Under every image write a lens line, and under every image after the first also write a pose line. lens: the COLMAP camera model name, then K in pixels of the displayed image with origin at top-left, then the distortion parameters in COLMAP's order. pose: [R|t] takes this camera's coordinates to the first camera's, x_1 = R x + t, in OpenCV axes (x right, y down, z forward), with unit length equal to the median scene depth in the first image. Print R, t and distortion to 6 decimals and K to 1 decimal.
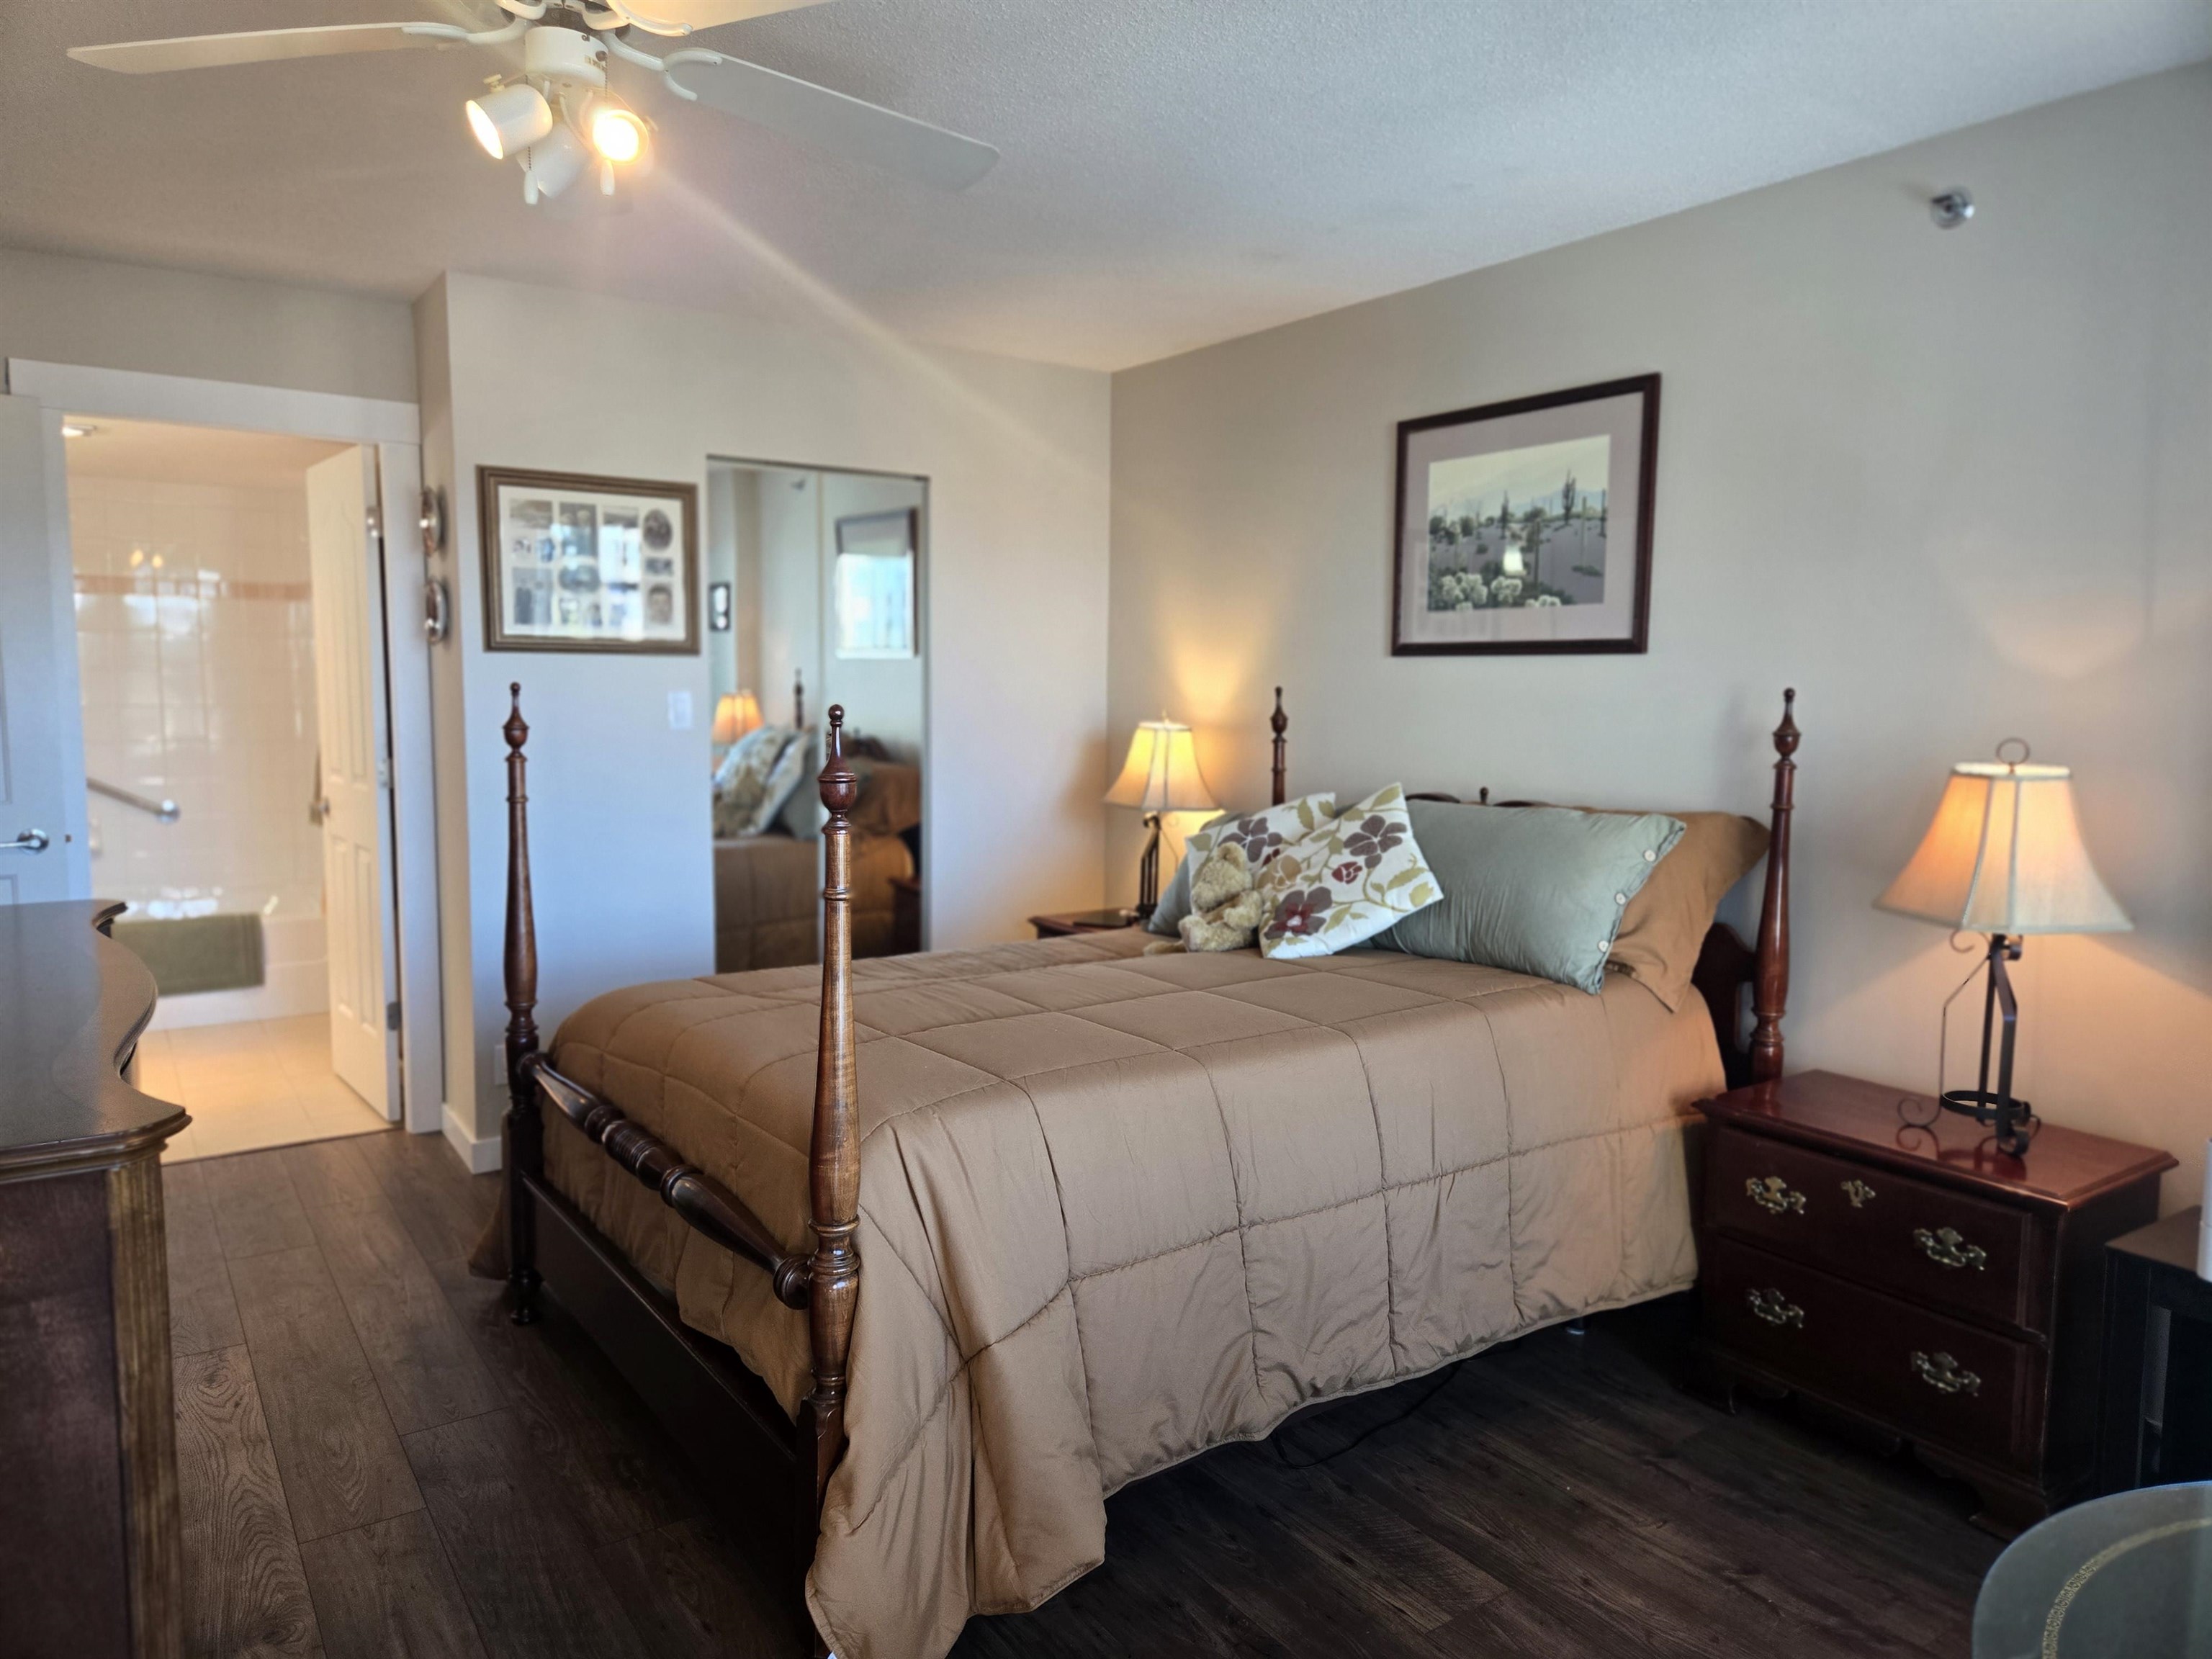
lens RADIAL K [[1487.6, 0, 1098.9], [0, 1487.6, 825.7], [0, 0, 1]] dist [0.043393, -0.024973]
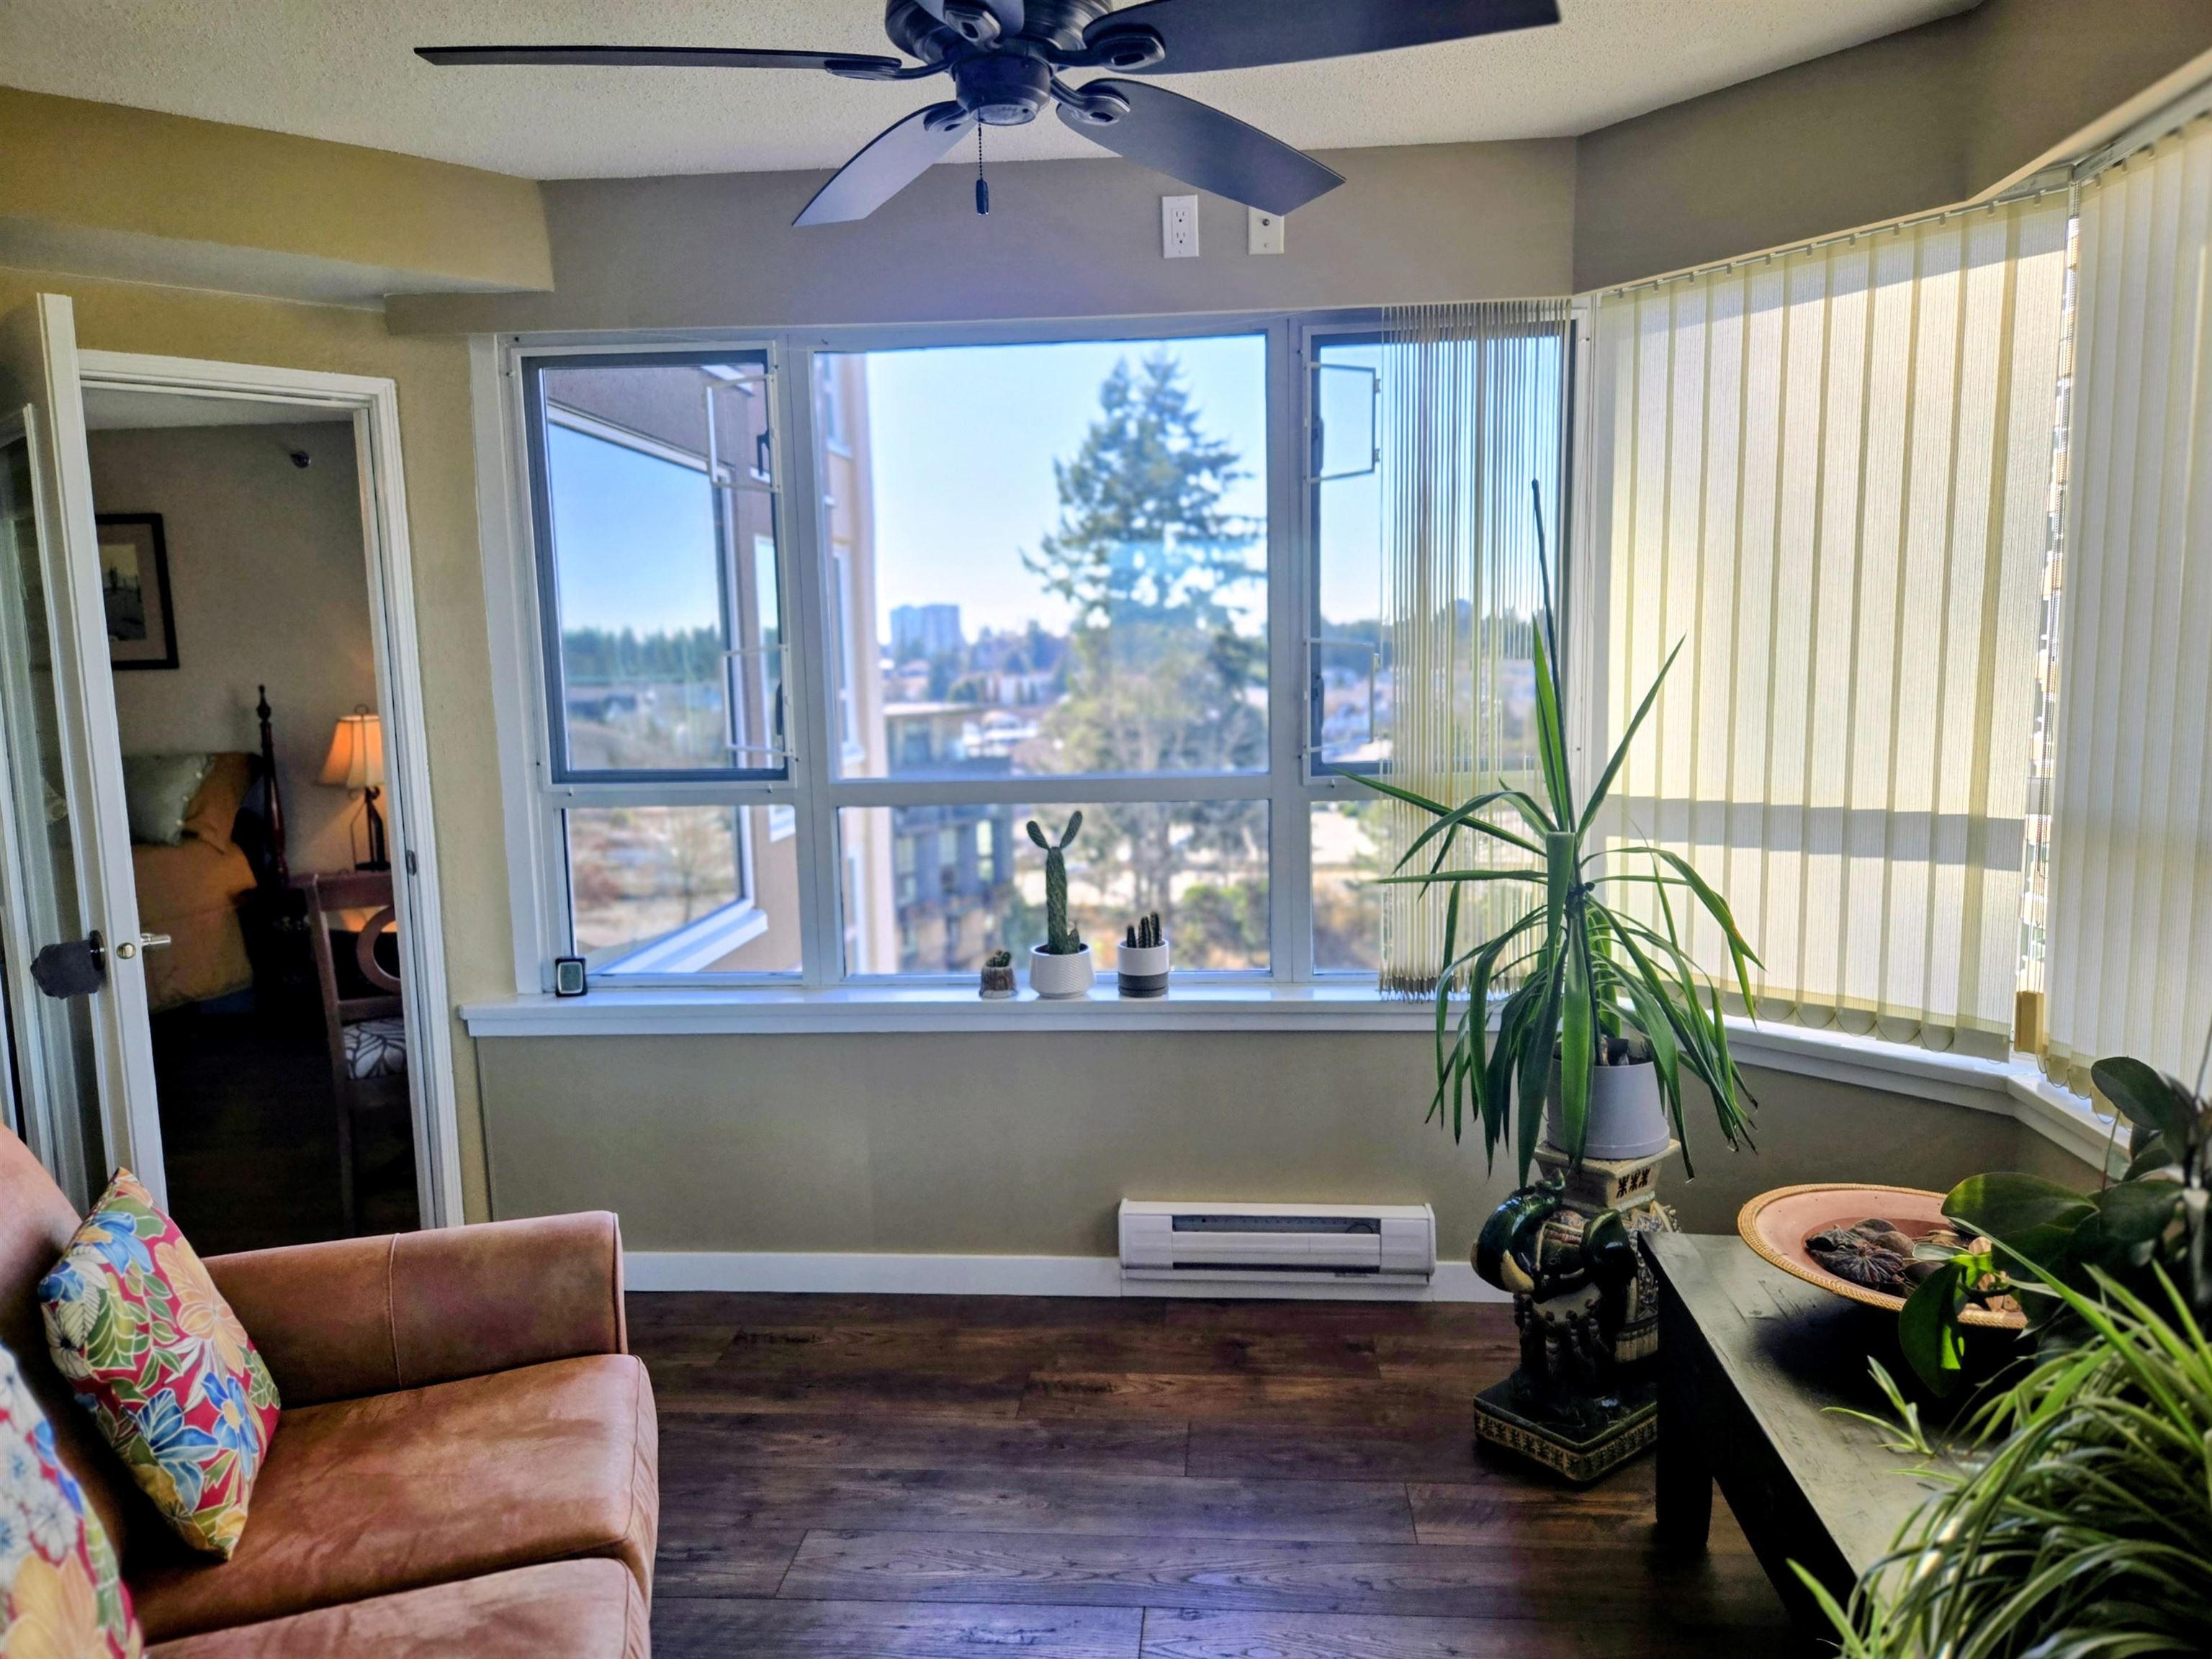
lens RADIAL K [[1487.6, 0, 1107.7], [0, 1487.6, 837.9], [0, 0, 1]] dist [0.043393, -0.024973]
pose [[0.618018, -0.122560, 0.776552, -0.386275], [0.108681, 0.991608, 0.070008, 0.083558], [-0.778616, 0.041130, 0.626152, -1.022771]]
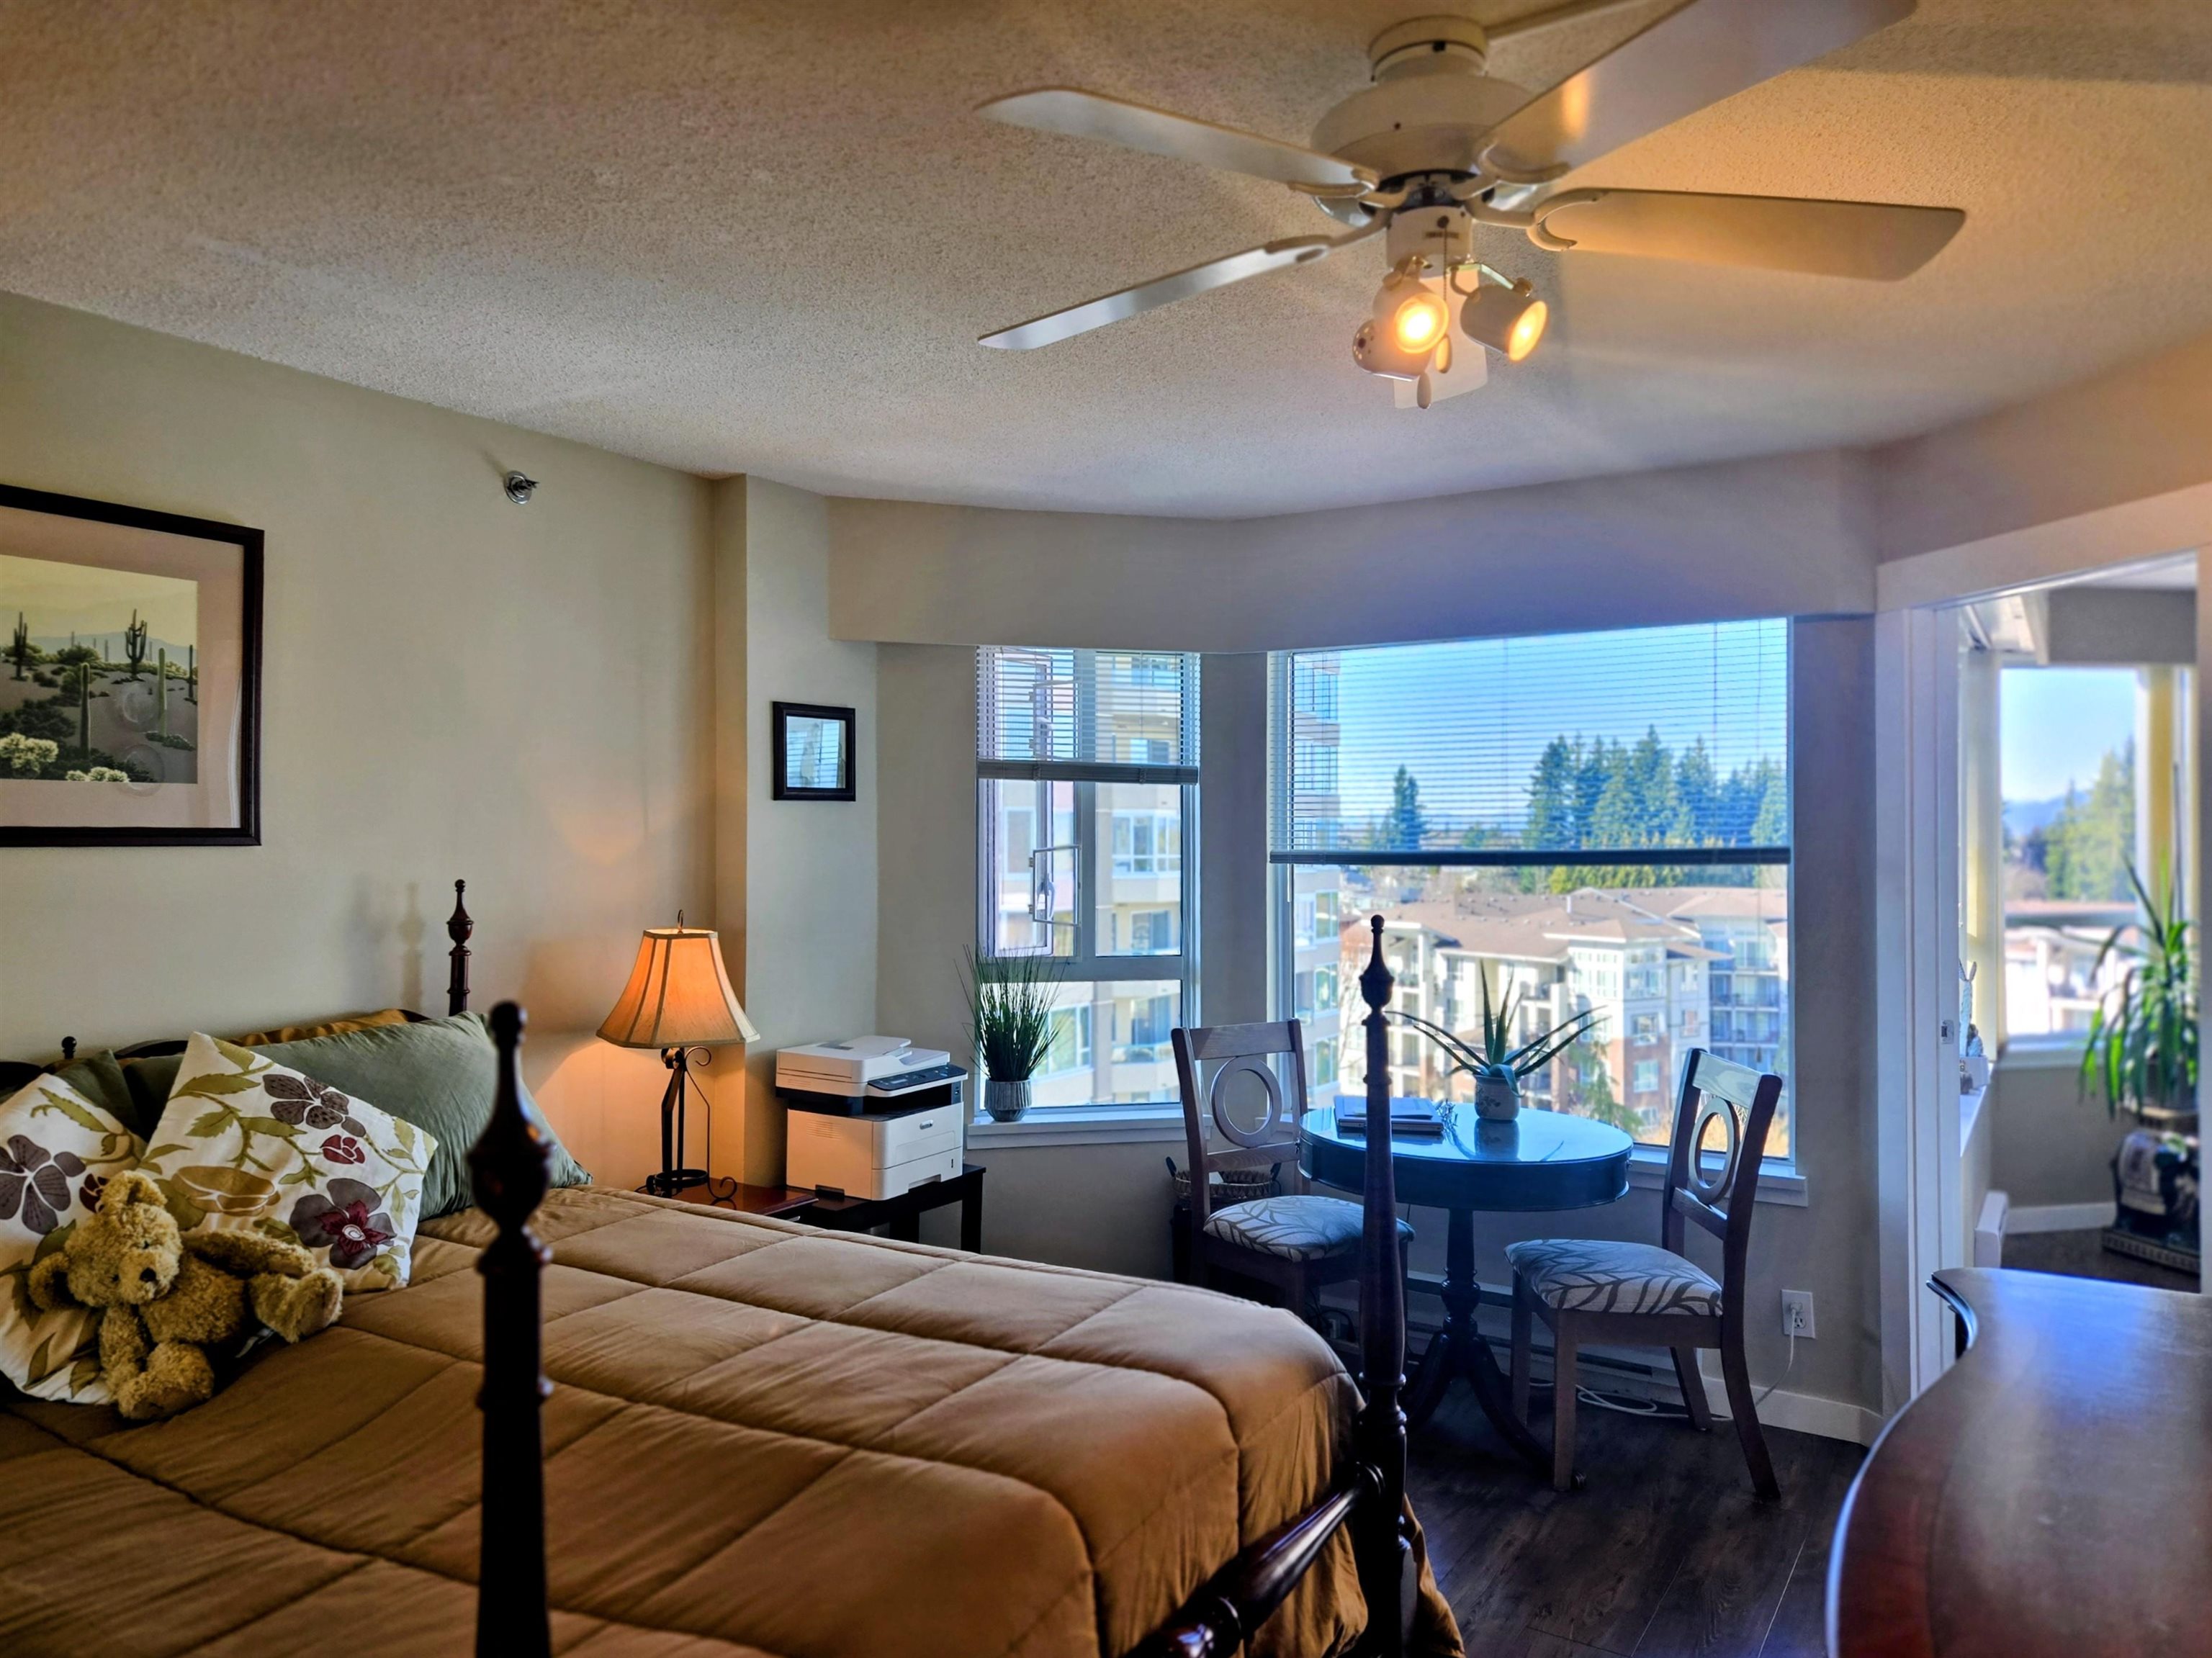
lens RADIAL K [[1487.5, 0, 1107.2], [0, 1487.5, 833.1], [0, 0, 1]] dist [0.043393, -0.024973]
pose [[-0.387018, 0.002960, 0.922067, -0.638061], [0.096270, 0.994659, 0.037214, -0.109741], [-0.917033, 0.103170, -0.385236, 0.904847]]
